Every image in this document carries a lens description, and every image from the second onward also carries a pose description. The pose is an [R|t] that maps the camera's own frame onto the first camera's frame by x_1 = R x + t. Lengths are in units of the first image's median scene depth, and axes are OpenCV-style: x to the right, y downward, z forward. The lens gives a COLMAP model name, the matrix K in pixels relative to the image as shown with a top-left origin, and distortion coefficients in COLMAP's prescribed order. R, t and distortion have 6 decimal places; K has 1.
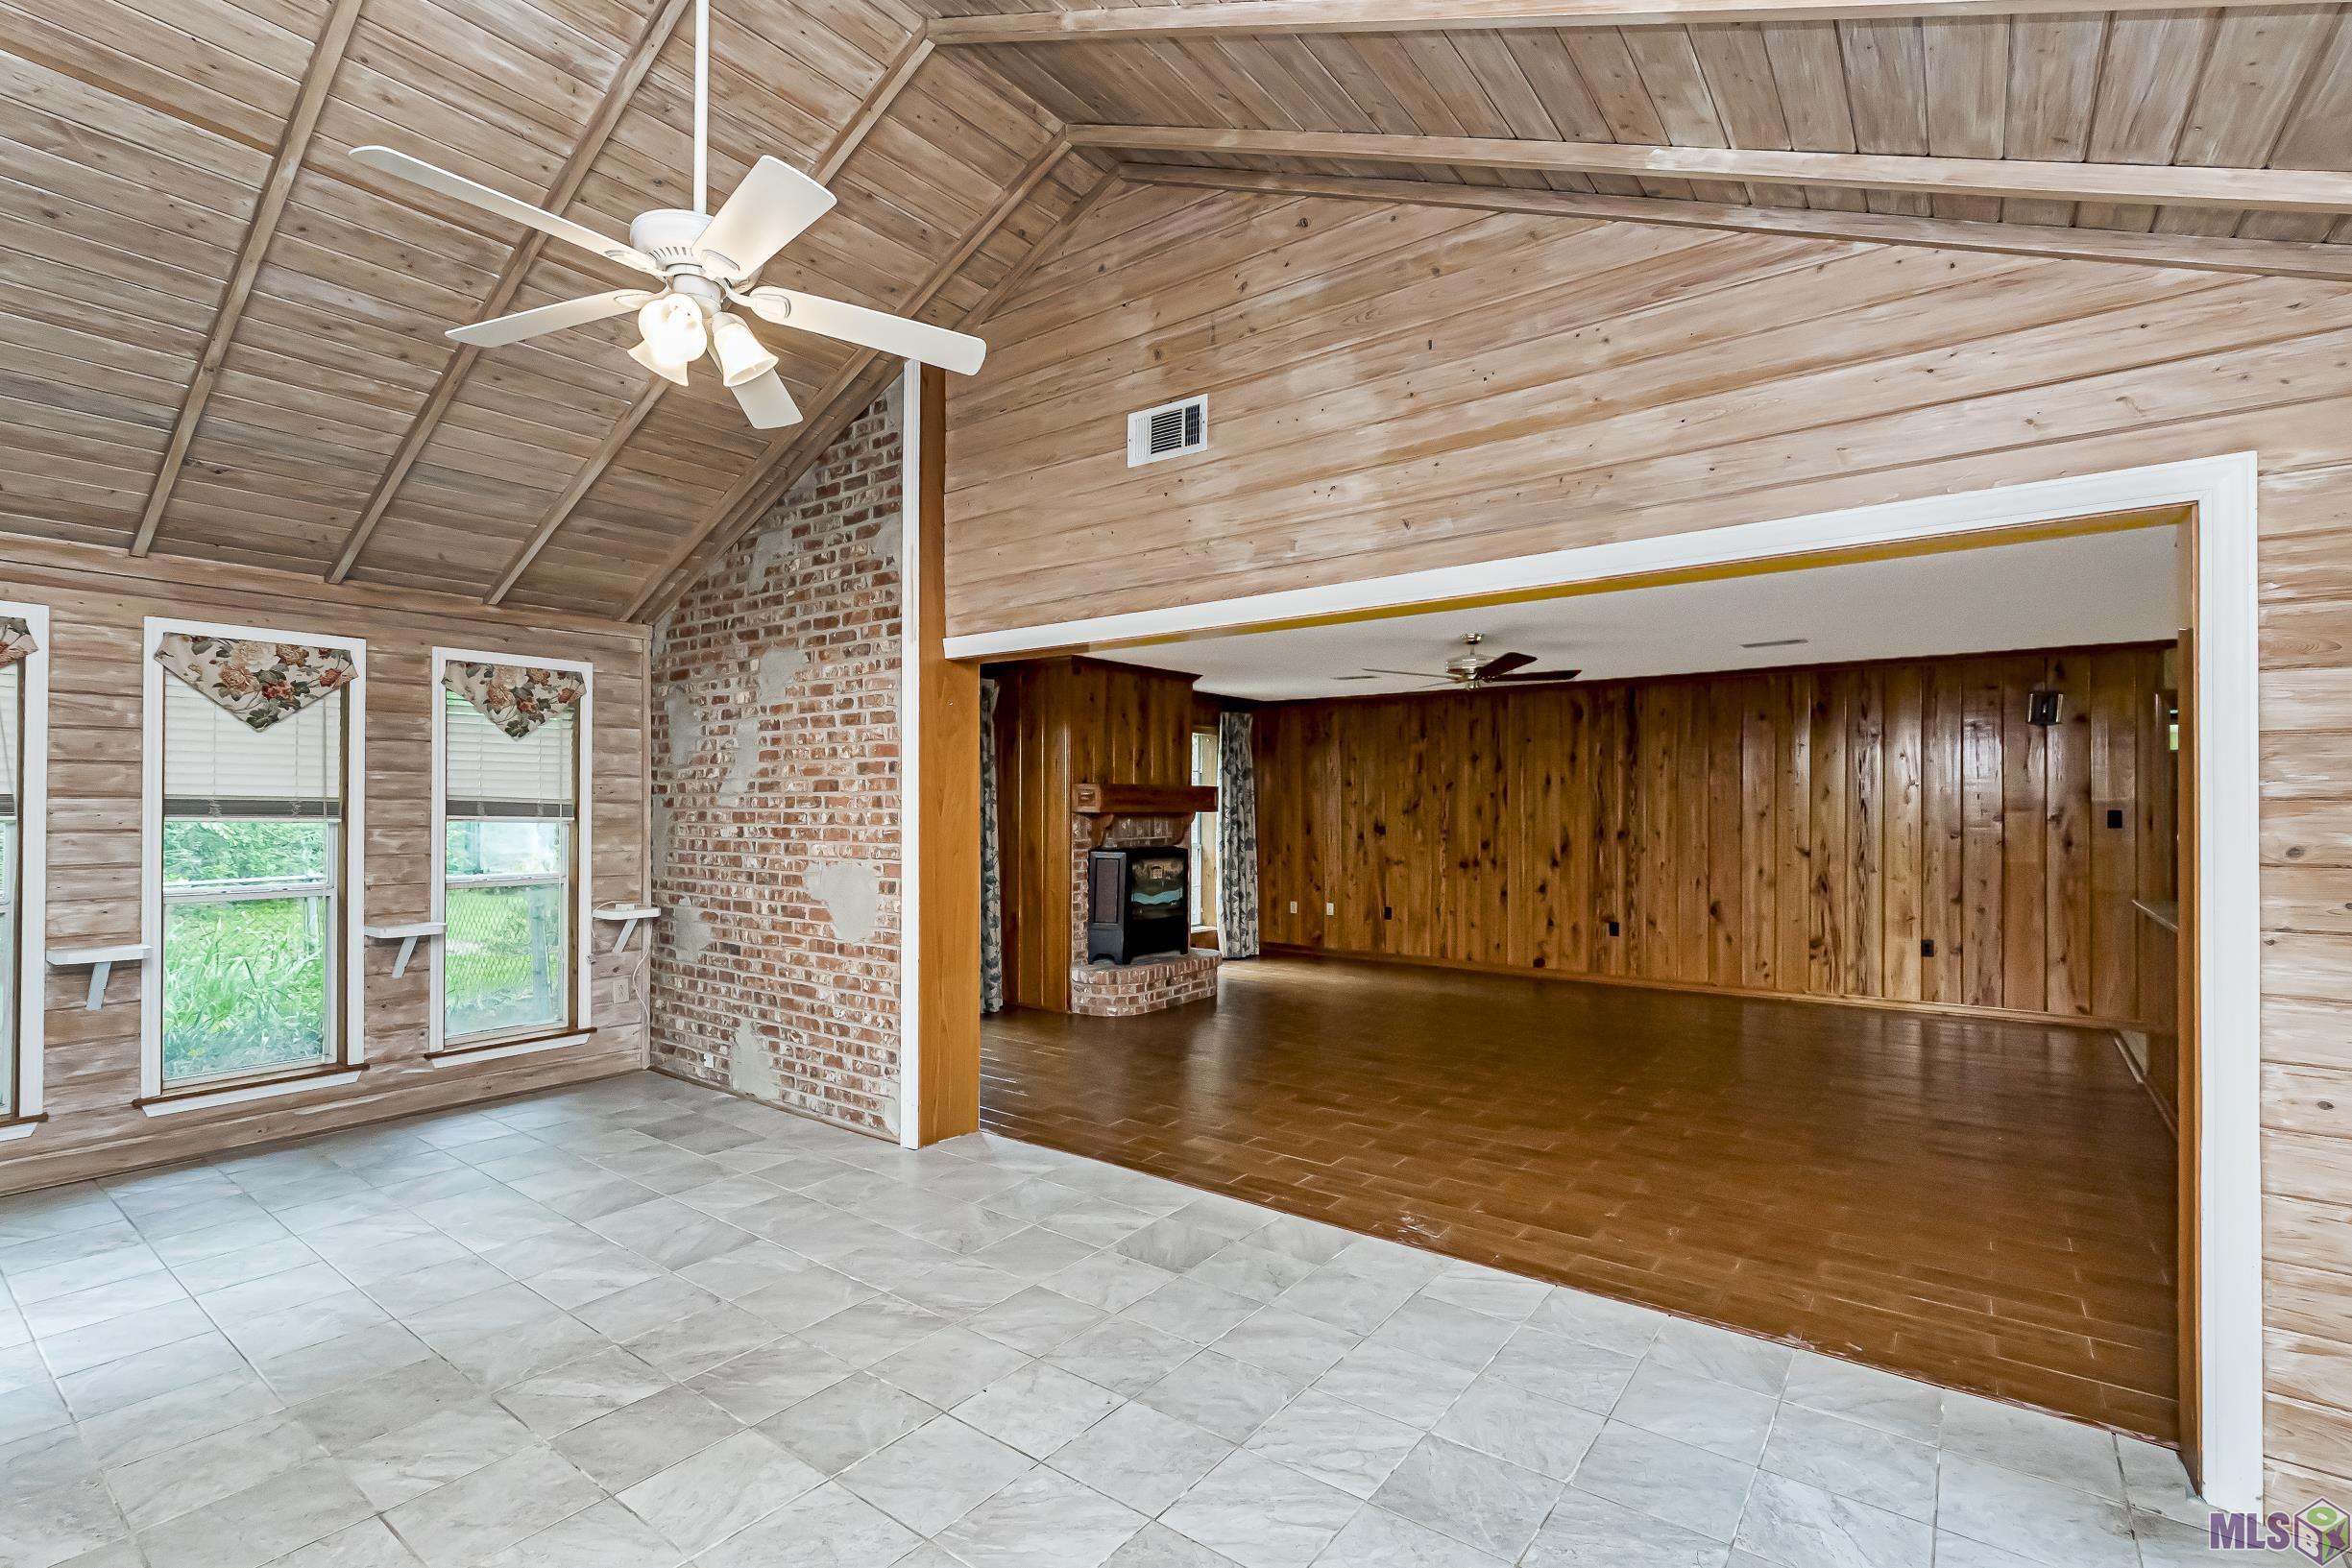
lens RADIAL K [[1056.3, 0, 1123.9], [0, 1056.3, 801.7], [0, 0, 1]] dist [0.003351, -0.002790]
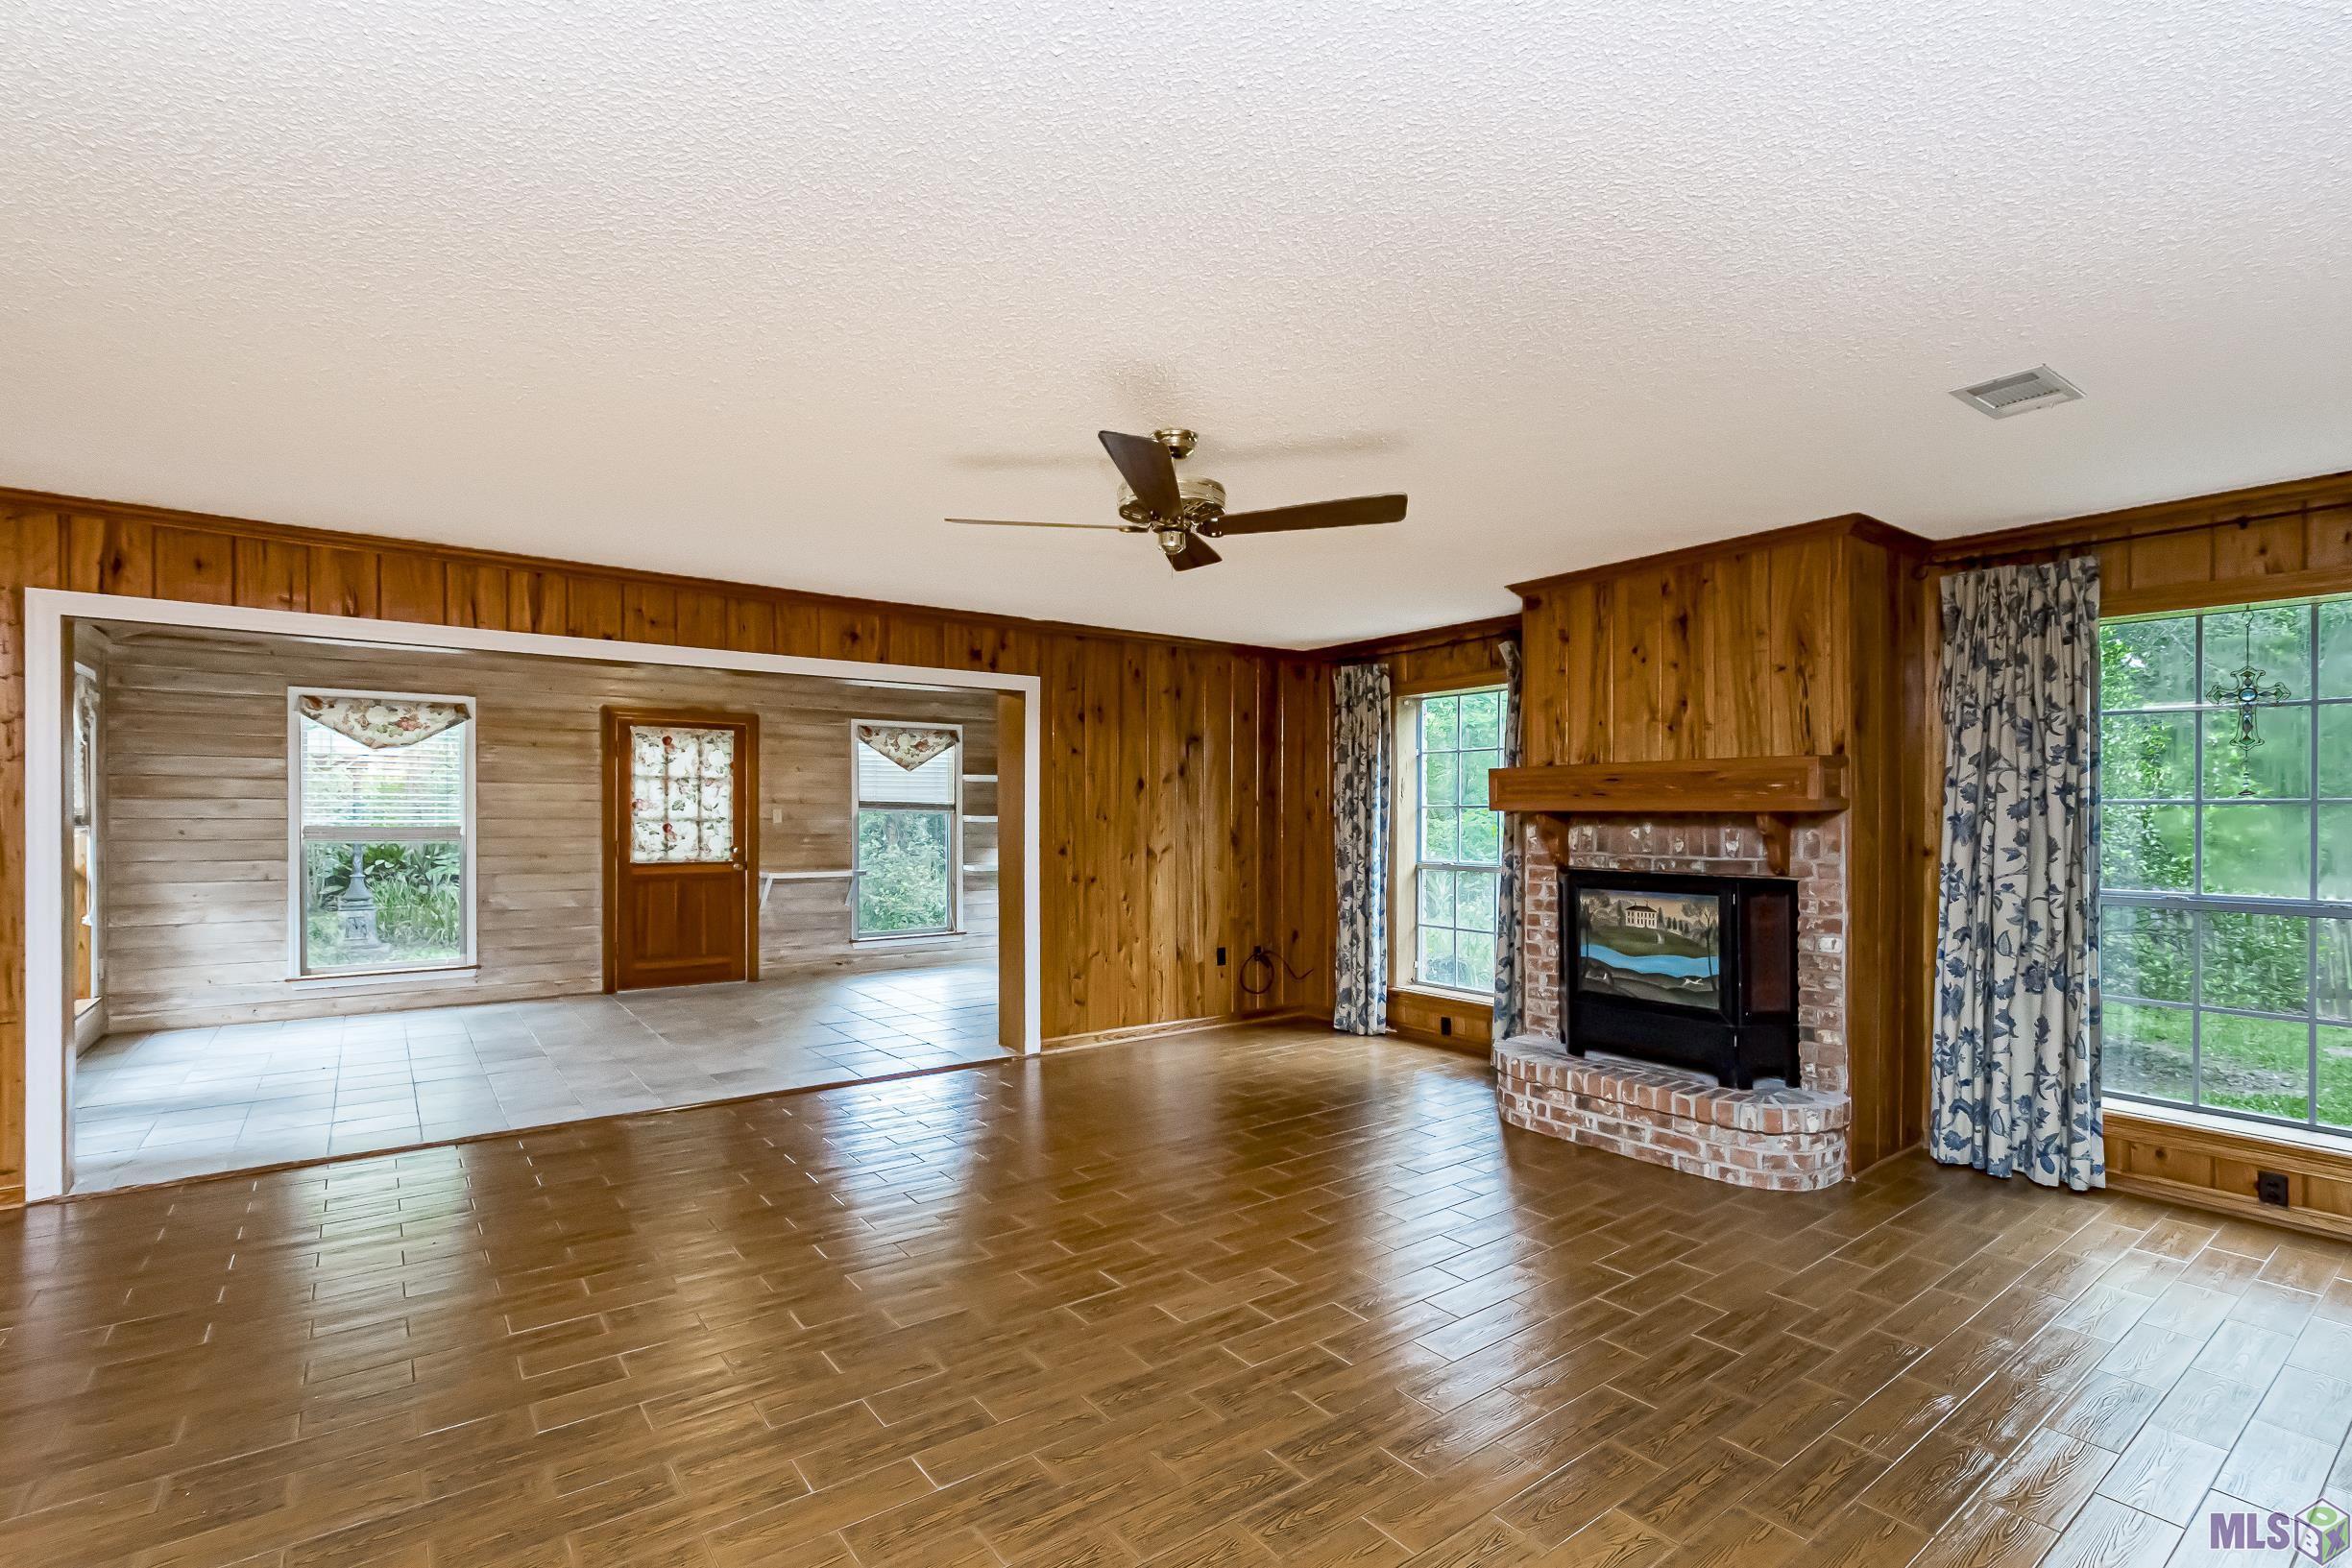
lens RADIAL K [[1056.3, 0, 1143.1], [0, 1056.3, 819.7], [0, 0, 1]] dist [0.003351, -0.002790]
pose [[-0.294018, 0.000647, -0.955800, 0.746194], [-0.000944, 0.999999, 0.000968, 0.016692], [0.955799, 0.001187, -0.294017, 1.045766]]
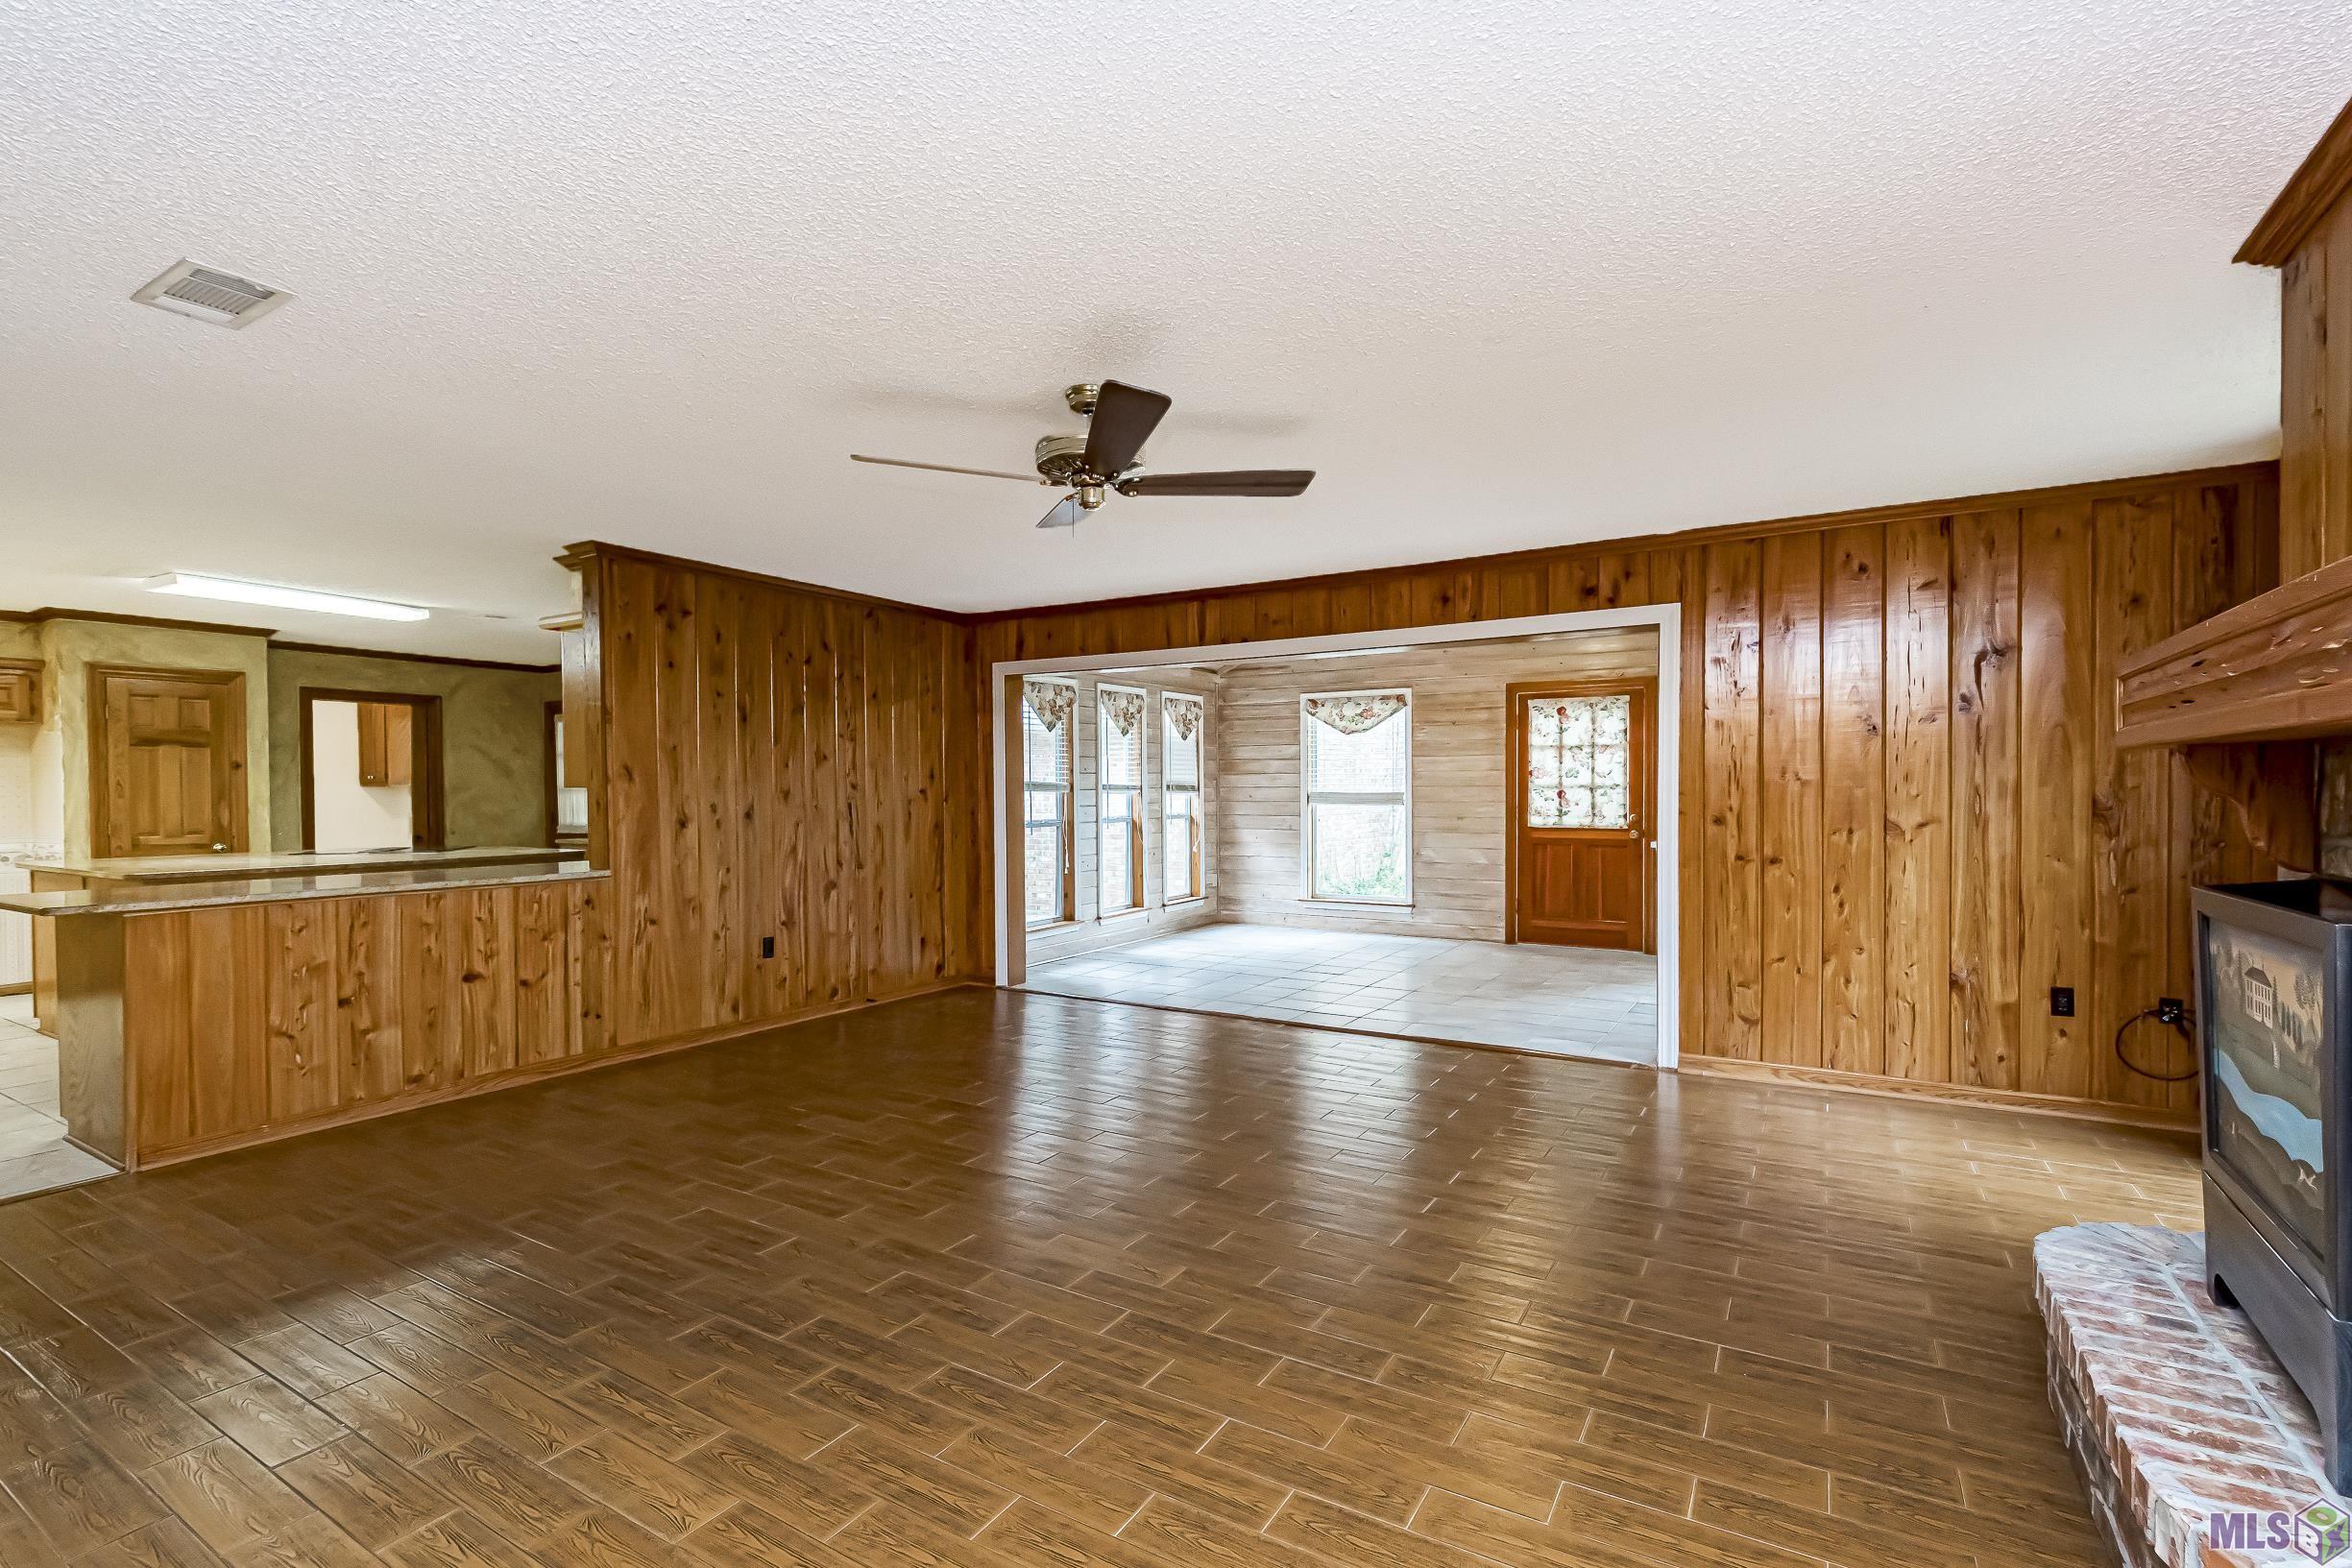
lens RADIAL K [[1056.3, 0, 1197.6], [0, 1056.3, 804.4], [0, 0, 1]] dist [0.003351, -0.002790]
pose [[-0.993525, 0.002236, -0.113592, 0.394283], [0.001047, 0.999944, 0.010528, 0.024518], [0.113610, 0.010341, -0.993472, 1.324470]]
